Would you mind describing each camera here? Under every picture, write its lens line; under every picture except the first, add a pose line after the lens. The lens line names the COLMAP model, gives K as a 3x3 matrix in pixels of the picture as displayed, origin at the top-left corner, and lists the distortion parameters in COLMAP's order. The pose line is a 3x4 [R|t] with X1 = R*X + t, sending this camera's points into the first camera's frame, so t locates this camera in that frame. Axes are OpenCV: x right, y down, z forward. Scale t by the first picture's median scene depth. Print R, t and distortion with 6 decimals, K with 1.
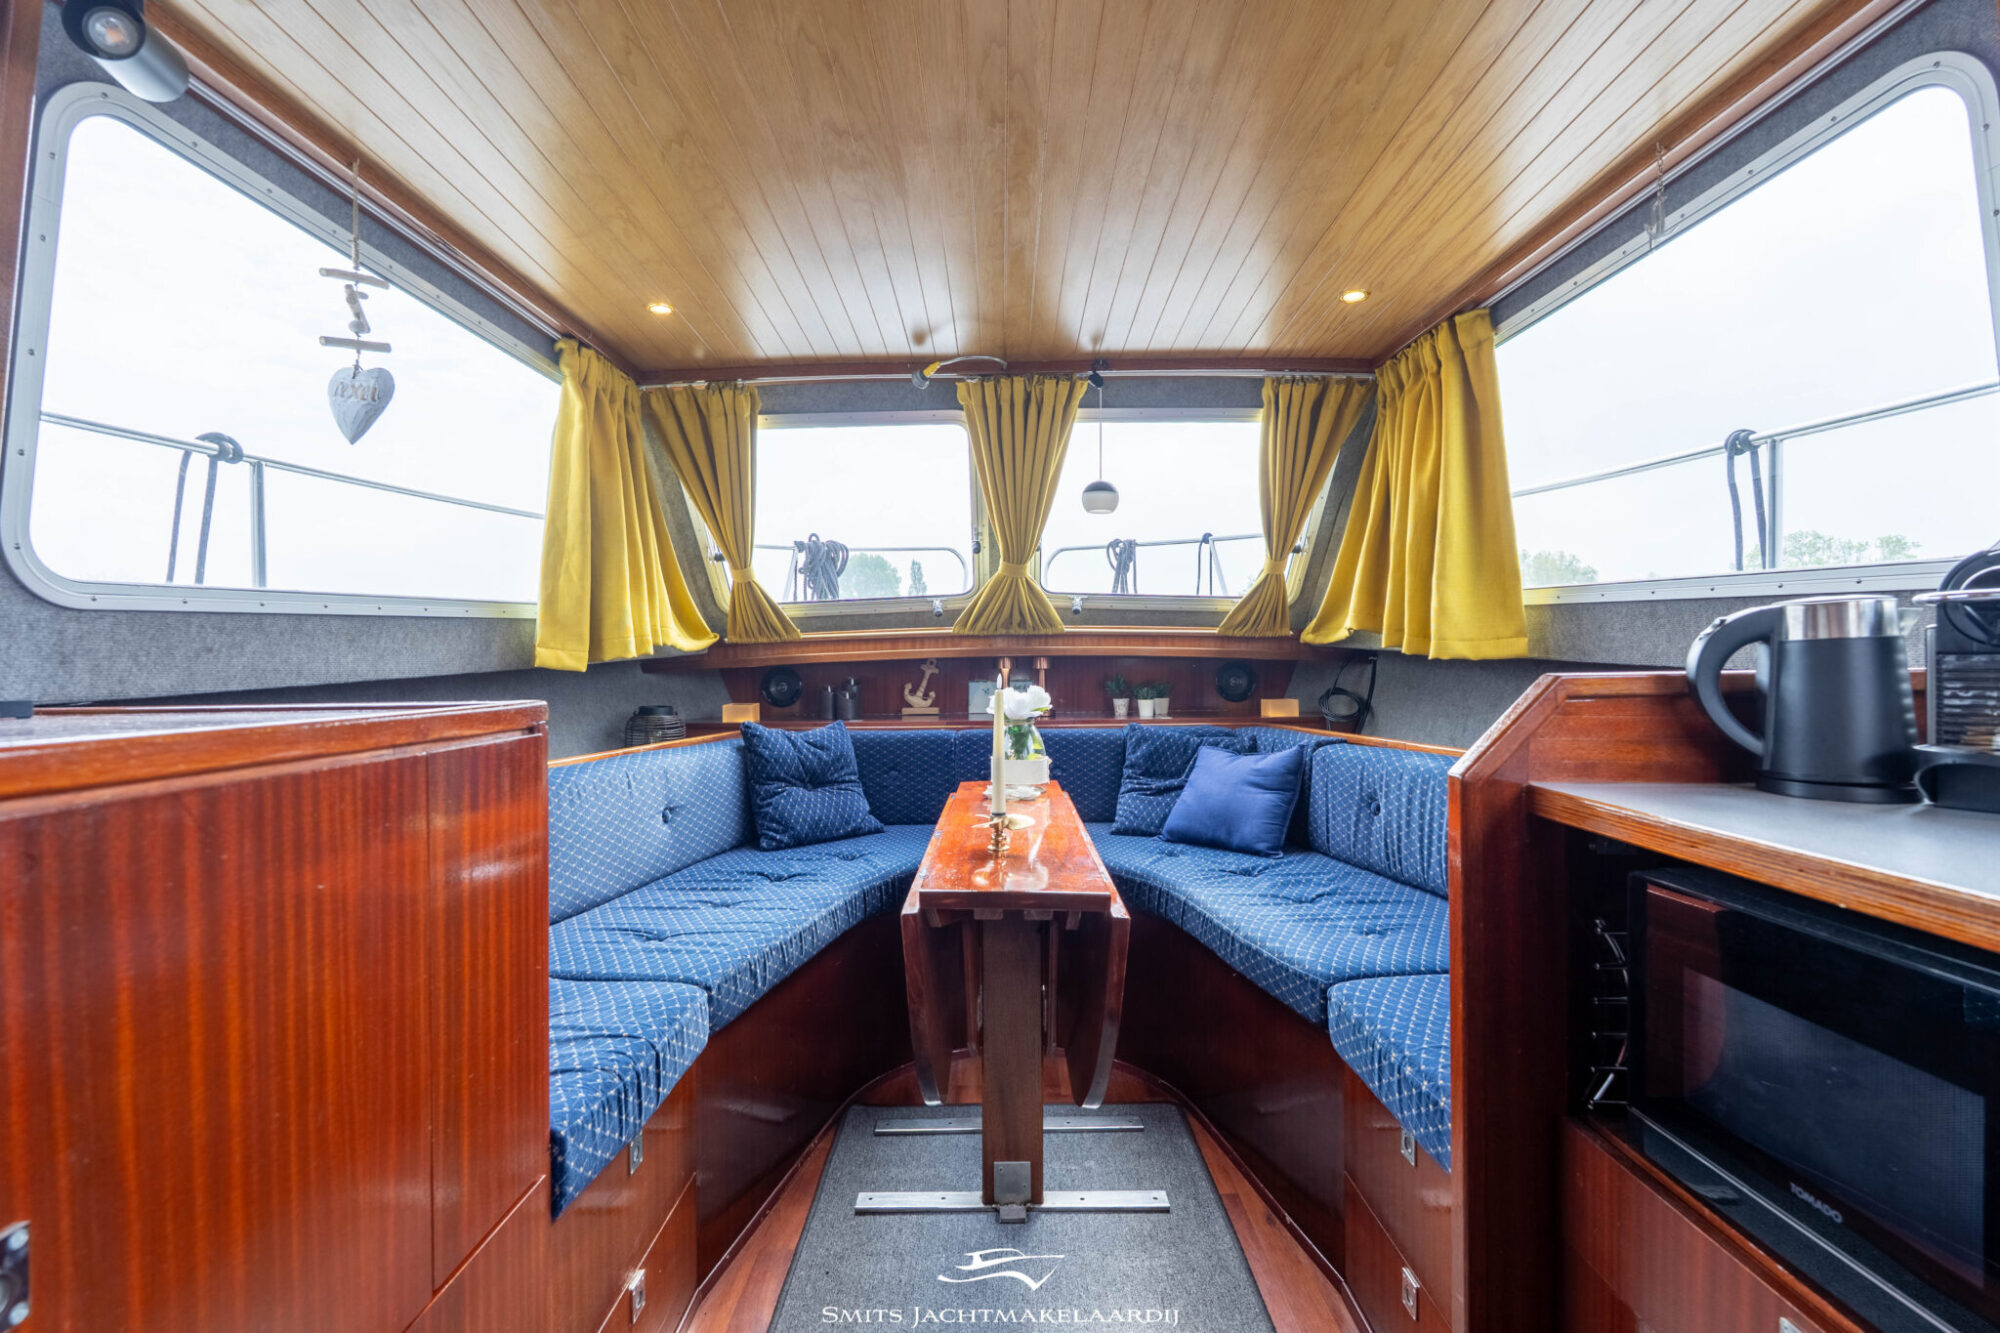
lens RADIAL K [[878.5, 0, 998.2], [0, 878.5, 667.2], [0, 0, 1]] dist [-0.003064, 0.000165]
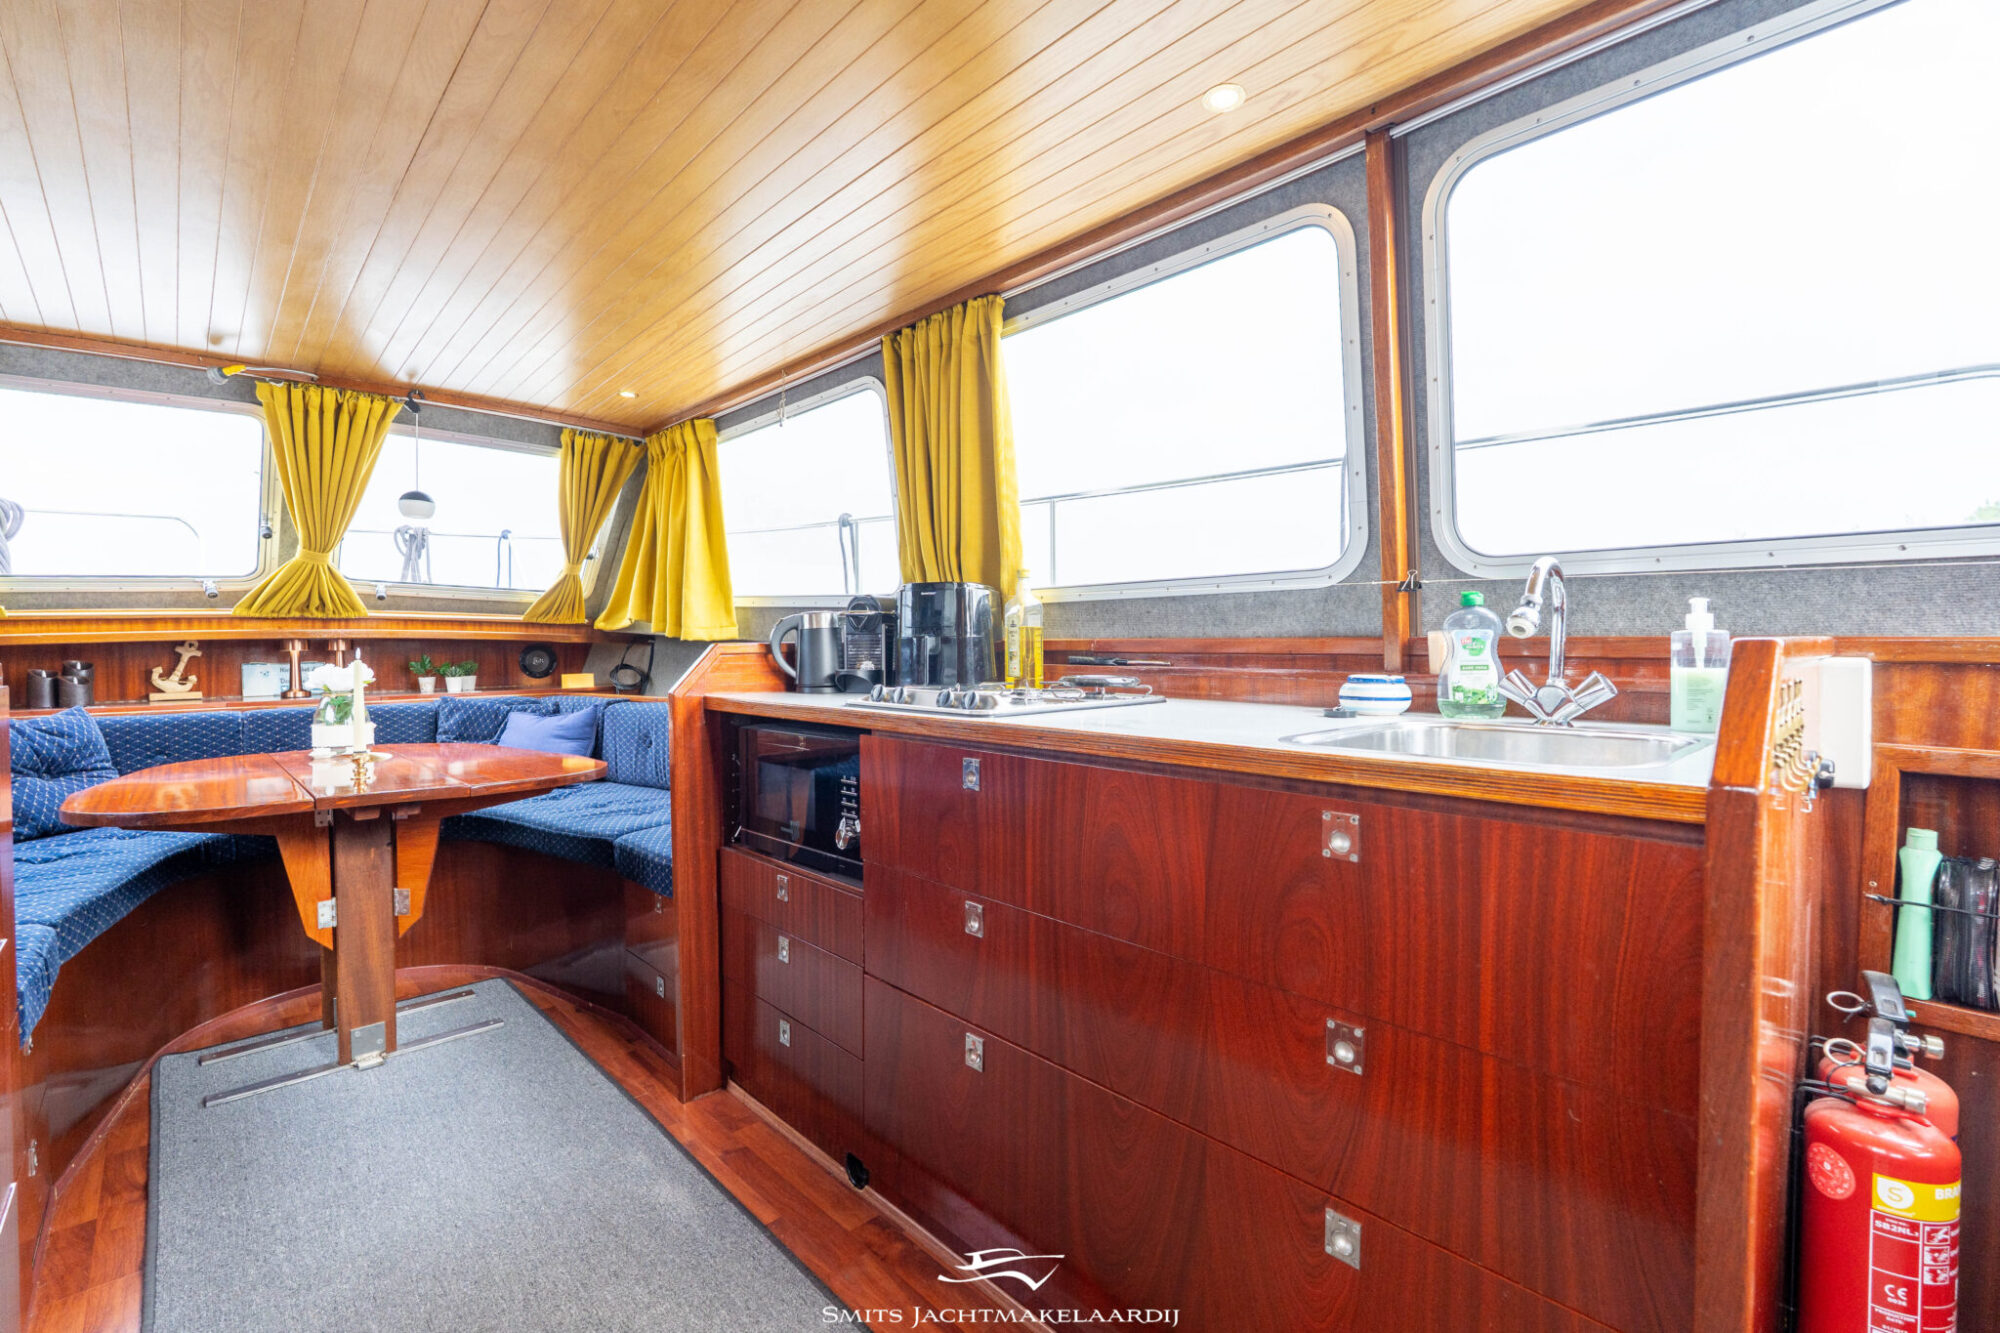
lens RADIAL K [[878.5, 0, 1000.3], [0, 878.5, 667.8], [0, 0, 1]] dist [-0.003064, 0.000165]
pose [[0.724016, -0.017117, 0.689570, -0.140749], [0.007582, 0.999829, 0.016859, 0.015123], [-0.689741, -0.006978, 0.724023, -0.425023]]
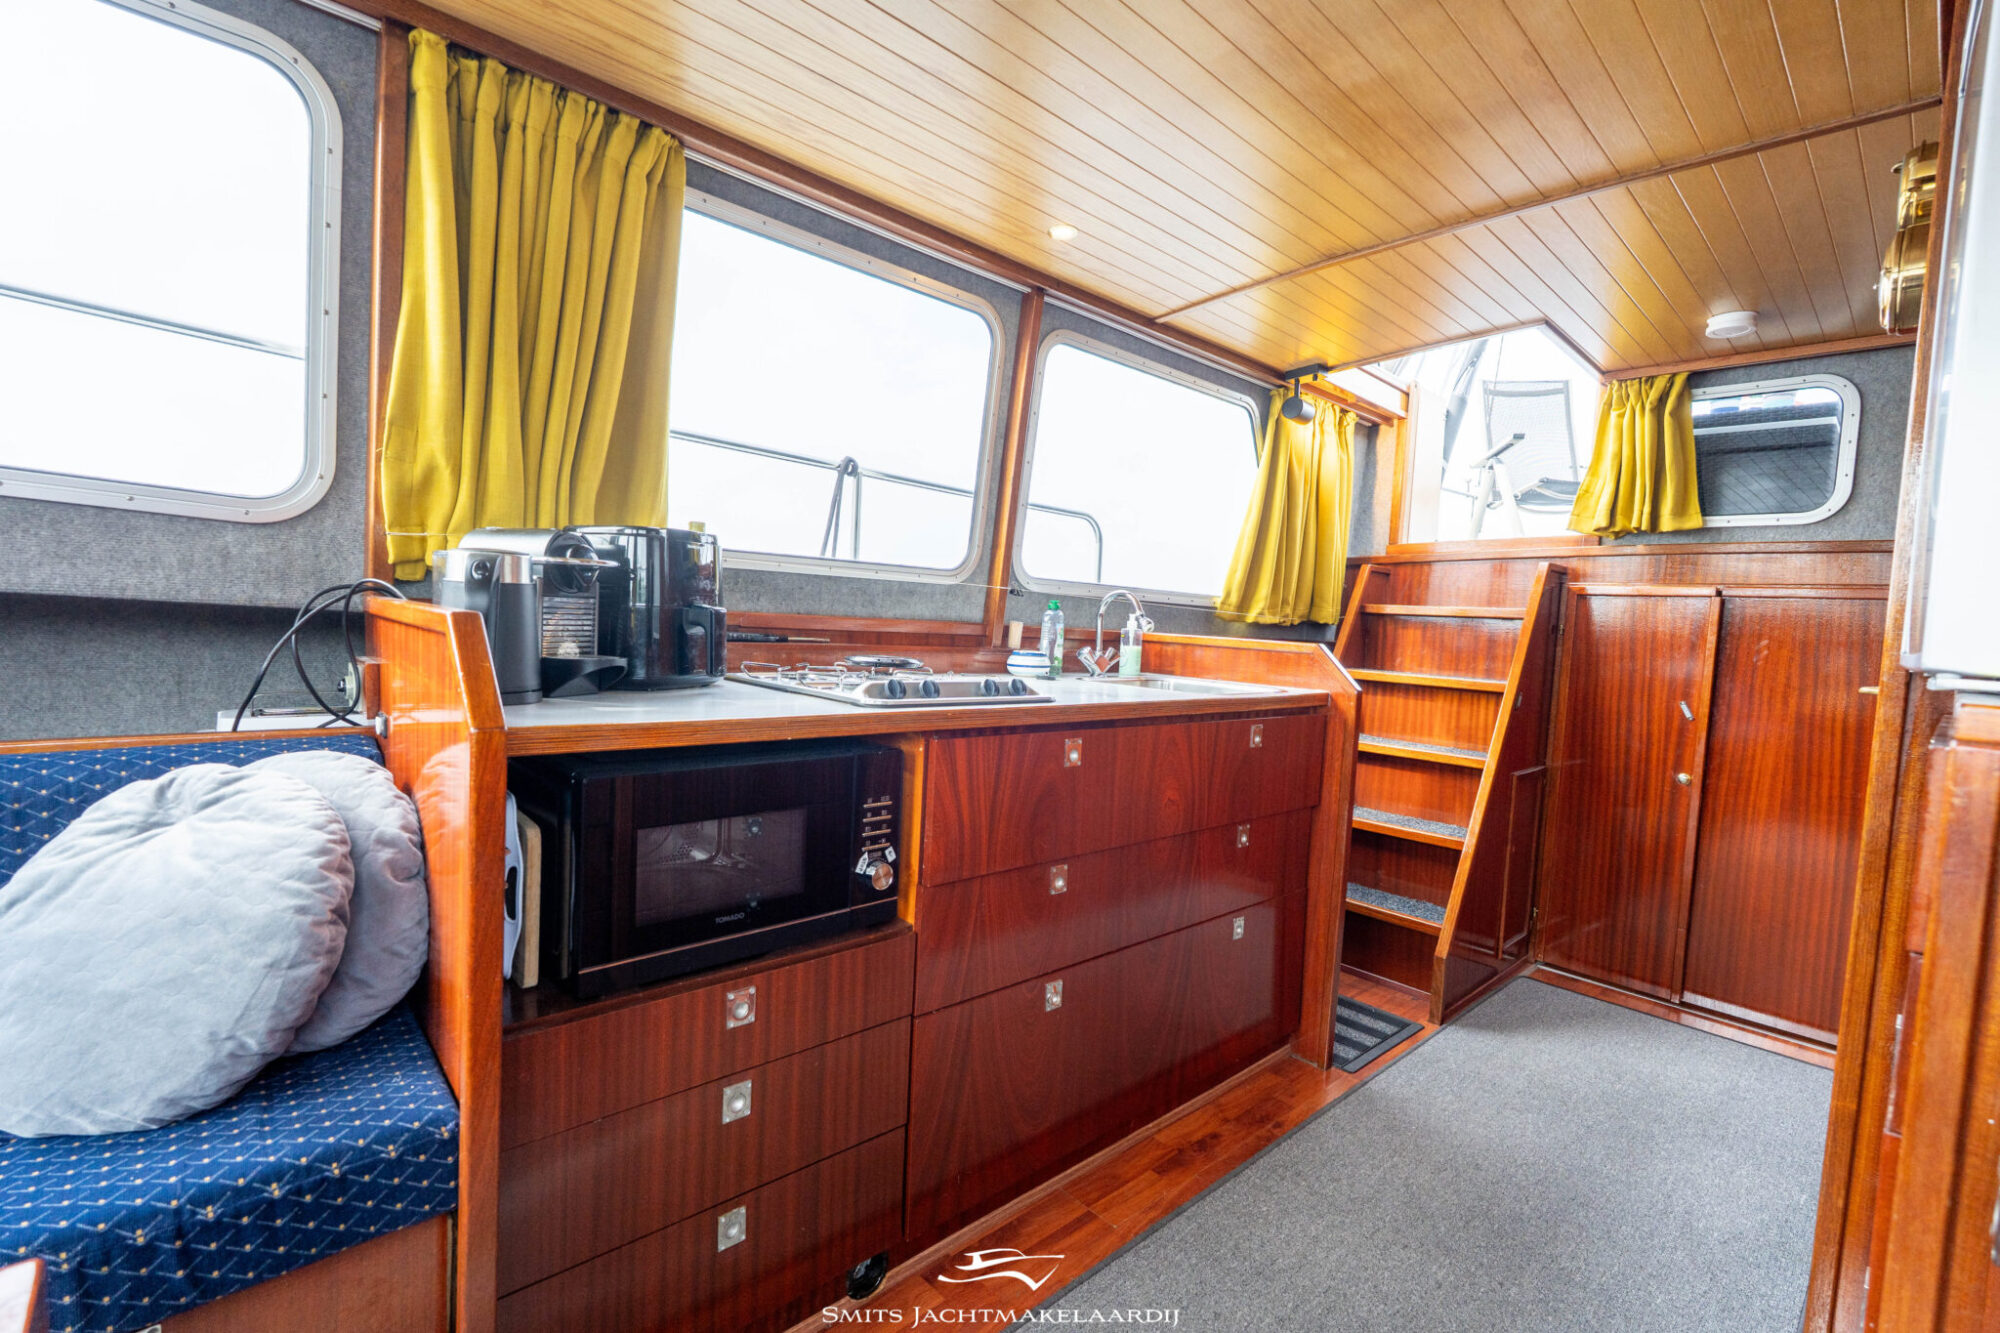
lens RADIAL K [[878.5, 0, 1002.0], [0, 878.5, 668.4], [0, 0, 1]] dist [-0.003064, 0.000165]
pose [[-0.682230, -0.070277, 0.727752, -0.195014], [-0.039091, 0.997452, 0.059676, -0.004220], [-0.730092, 0.012264, -0.683239, 0.511443]]
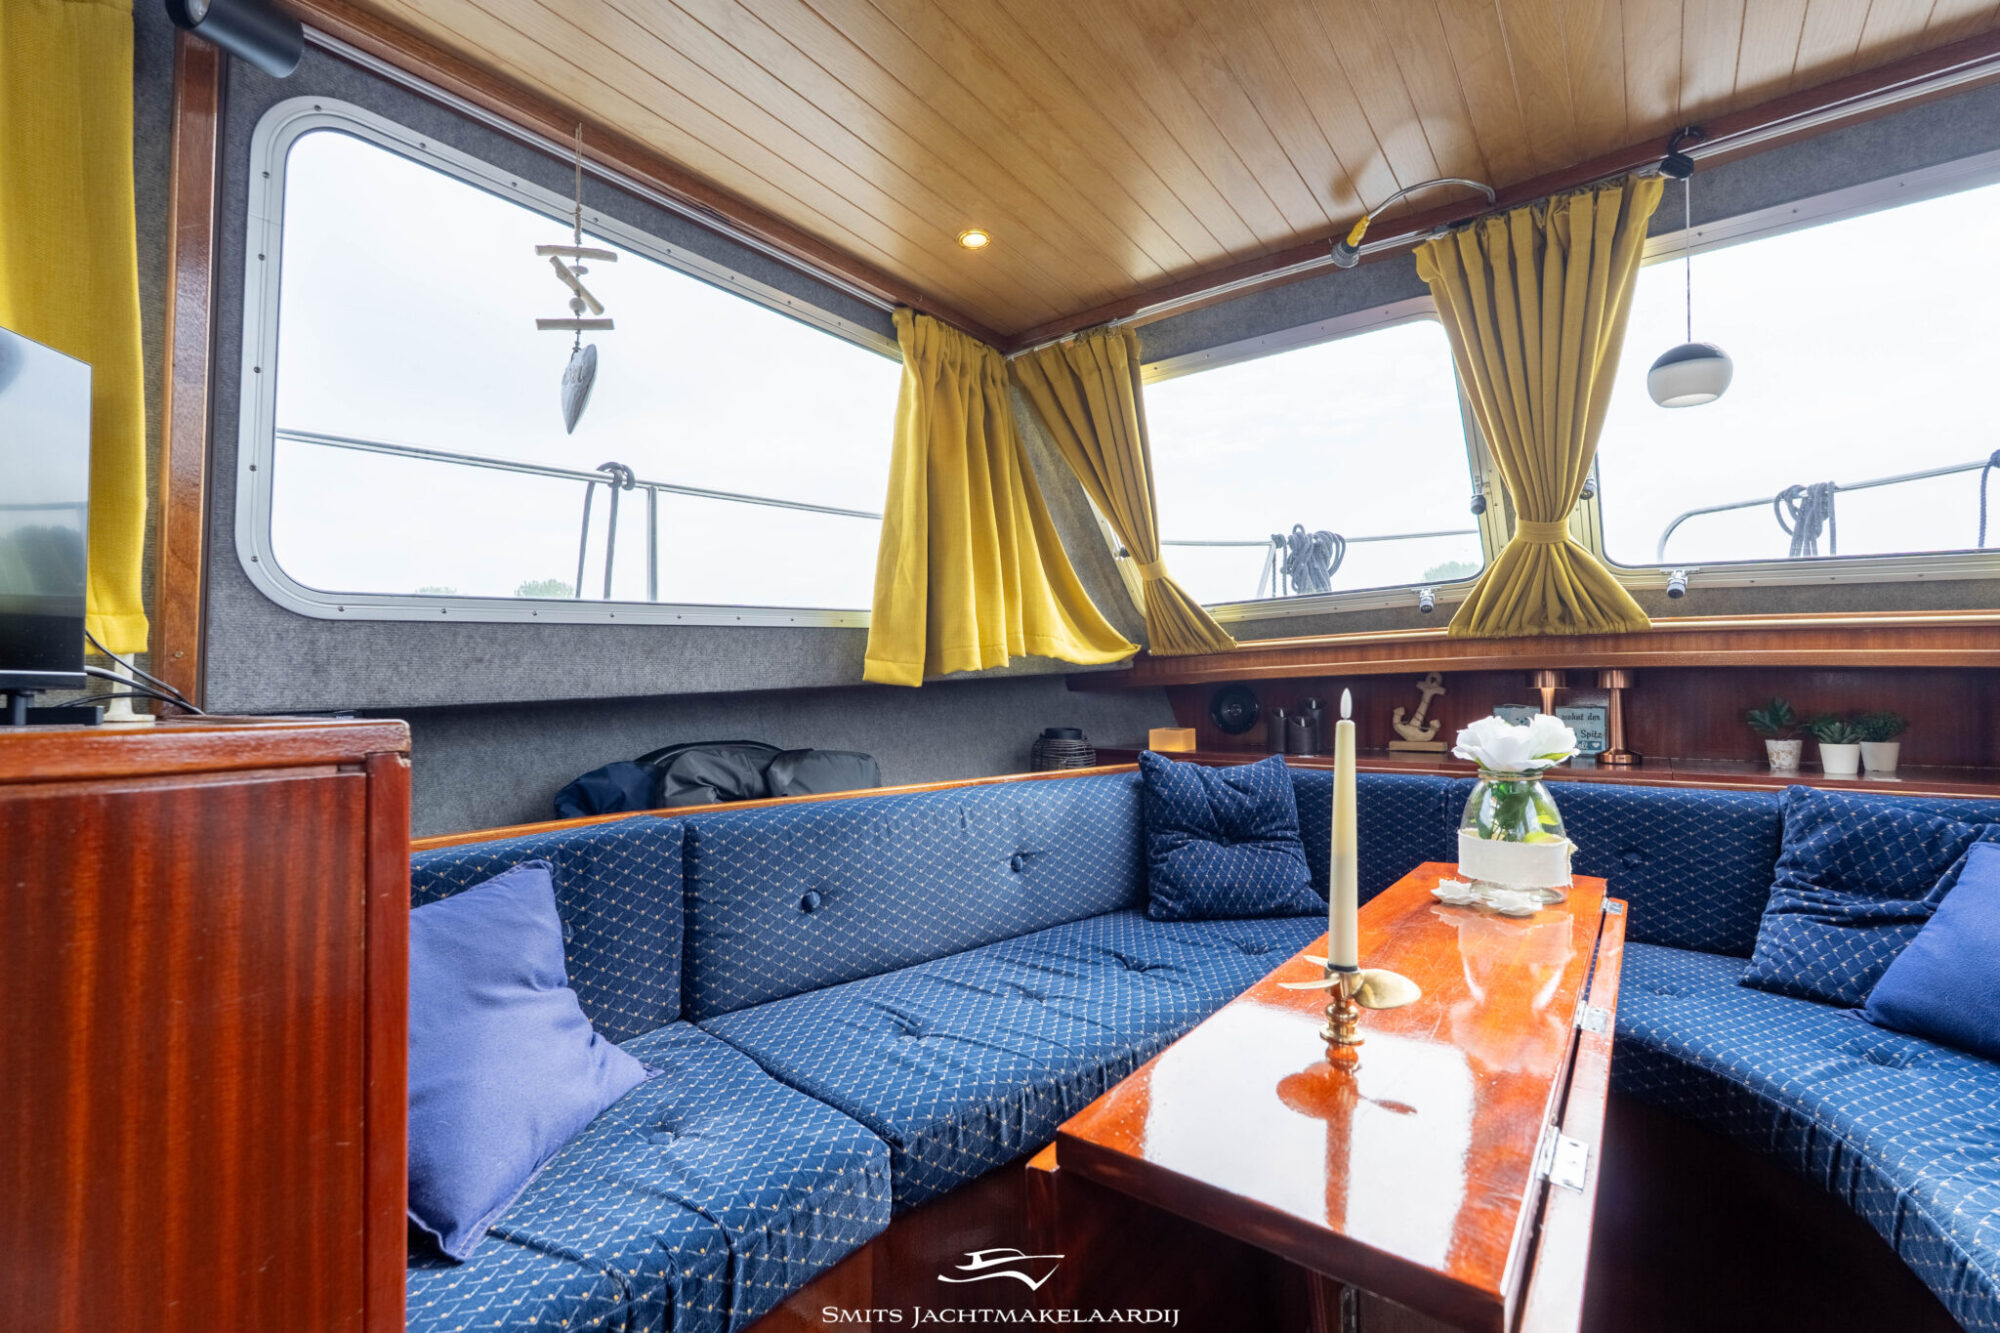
lens RADIAL K [[878.5, 0, 999.7], [0, 878.5, 667.7], [0, 0, 1]] dist [-0.003064, 0.000165]
pose [[0.804333, -0.009381, -0.594104, 0.095270], [-0.004852, 0.999738, -0.022355, 0.004631], [0.594158, 0.020864, 0.804077, 0.312484]]
